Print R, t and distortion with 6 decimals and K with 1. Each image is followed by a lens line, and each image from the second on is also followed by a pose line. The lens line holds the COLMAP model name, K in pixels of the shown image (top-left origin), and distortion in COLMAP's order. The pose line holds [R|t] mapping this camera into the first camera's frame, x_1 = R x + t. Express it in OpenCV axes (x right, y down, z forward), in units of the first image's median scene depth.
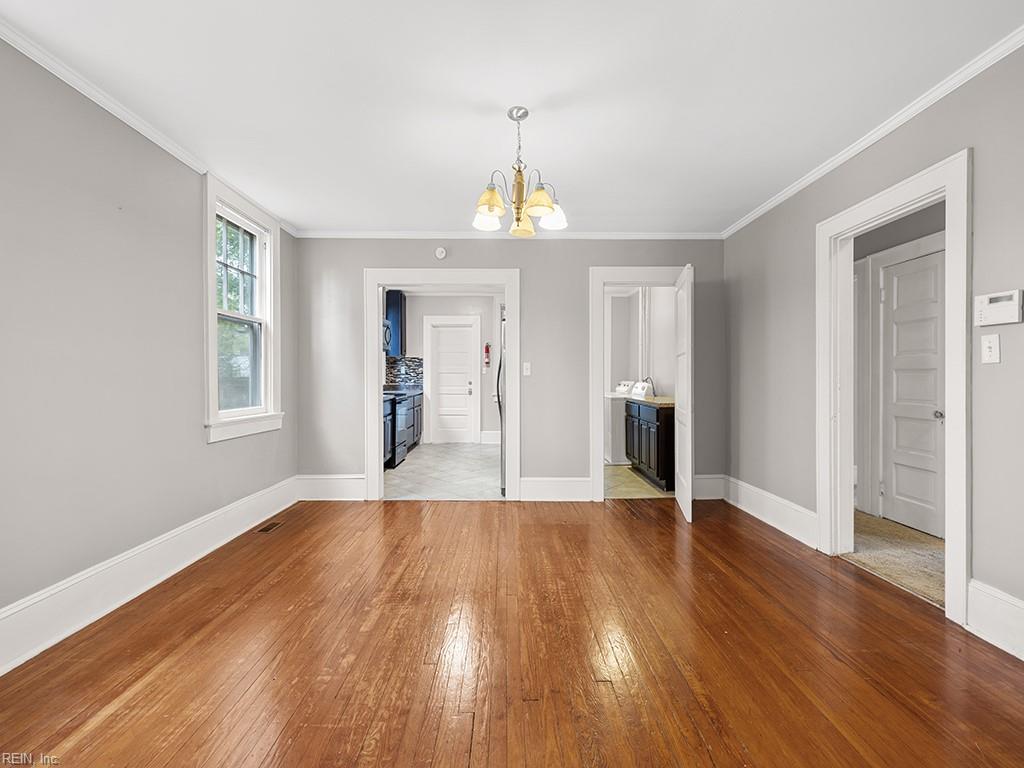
lens RADIAL K [[432.0, 0, 512.0], [0, 432.0, 384.0], [0, 0, 1]] dist [0.001018, 0.000152]
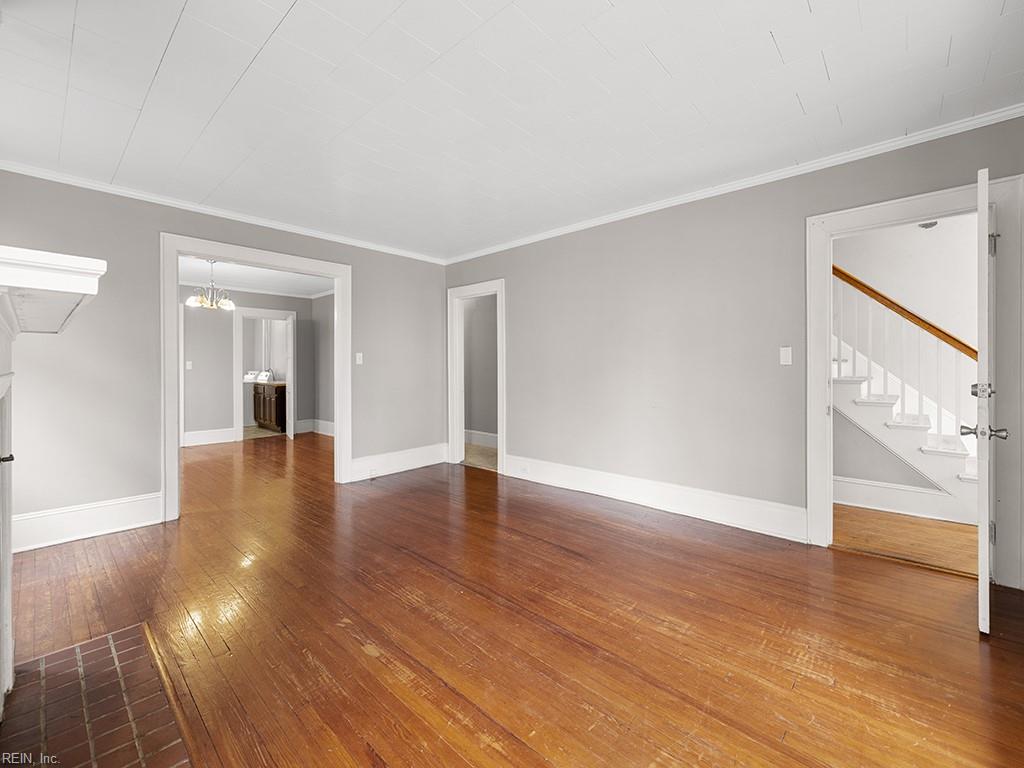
lens RADIAL K [[435.6, 0, 513.9], [0, 435.6, 365.0], [0, 0, 1]] dist [0.000404, -0.000018]
pose [[0.682048, 0.002195, 0.731304, -0.297365], [0.008494, 0.999904, -0.010923, -0.004938], [-0.731258, 0.013662, 0.681964, -0.913988]]
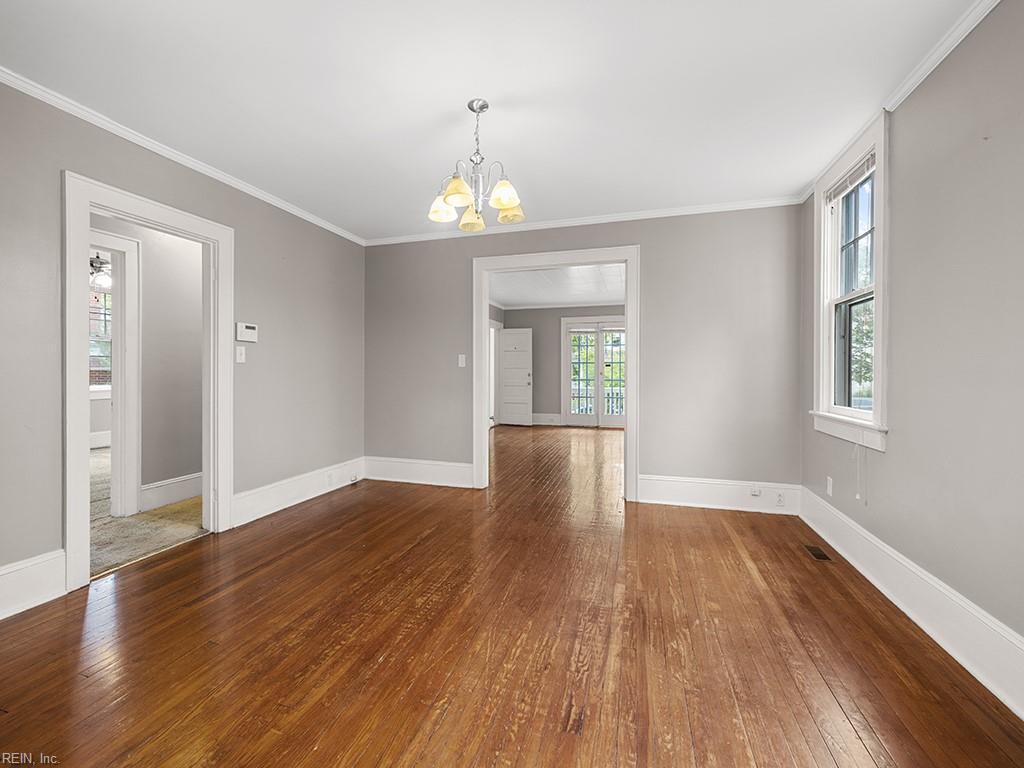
lens RADIAL K [[432.0, 0, 512.0], [0, 432.0, 384.0], [0, 0, 1]] dist [0.001018, 0.000152]
pose [[-0.954836, -0.006988, 0.297050, -0.148479], [0.002983, 0.999448, 0.033099, -0.006742], [-0.297117, 0.032490, -0.954288, 0.806281]]
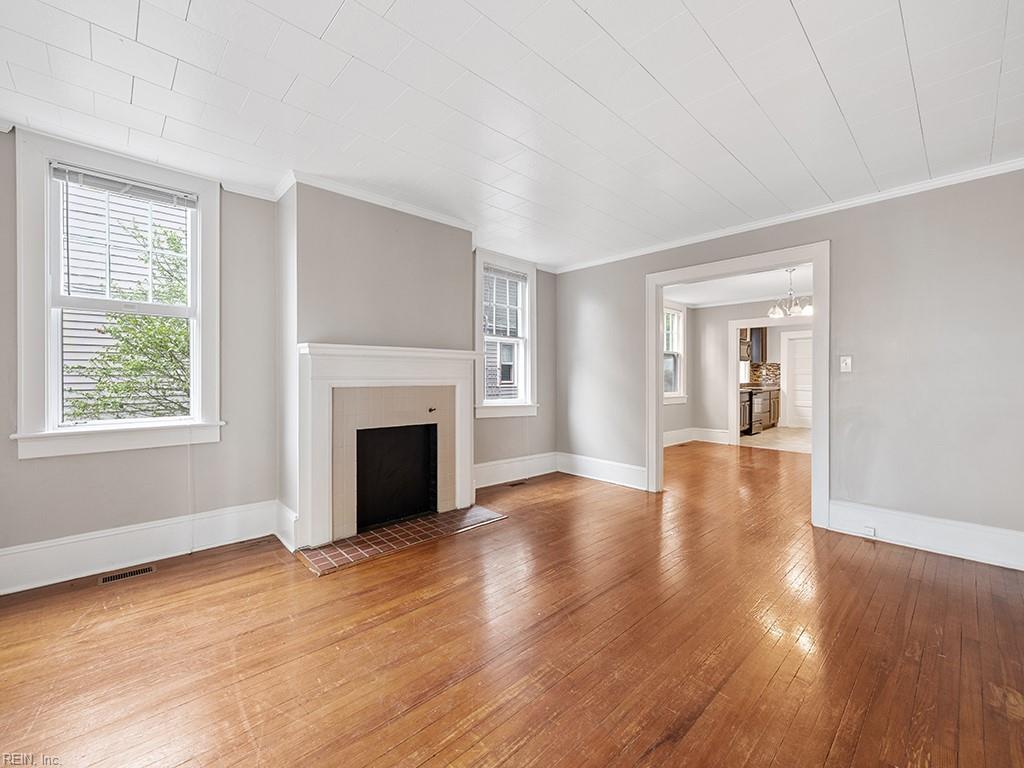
lens RADIAL K [[432.0, 0, 512.0], [0, 432.0, 384.0], [0, 0, 1]] dist [0.001018, 0.000152]
pose [[0.668509, 0.016326, -0.743525, 0.383852], [-0.010435, 0.999867, 0.012572, -0.005503], [0.743631, -0.000646, 0.668590, -0.858527]]
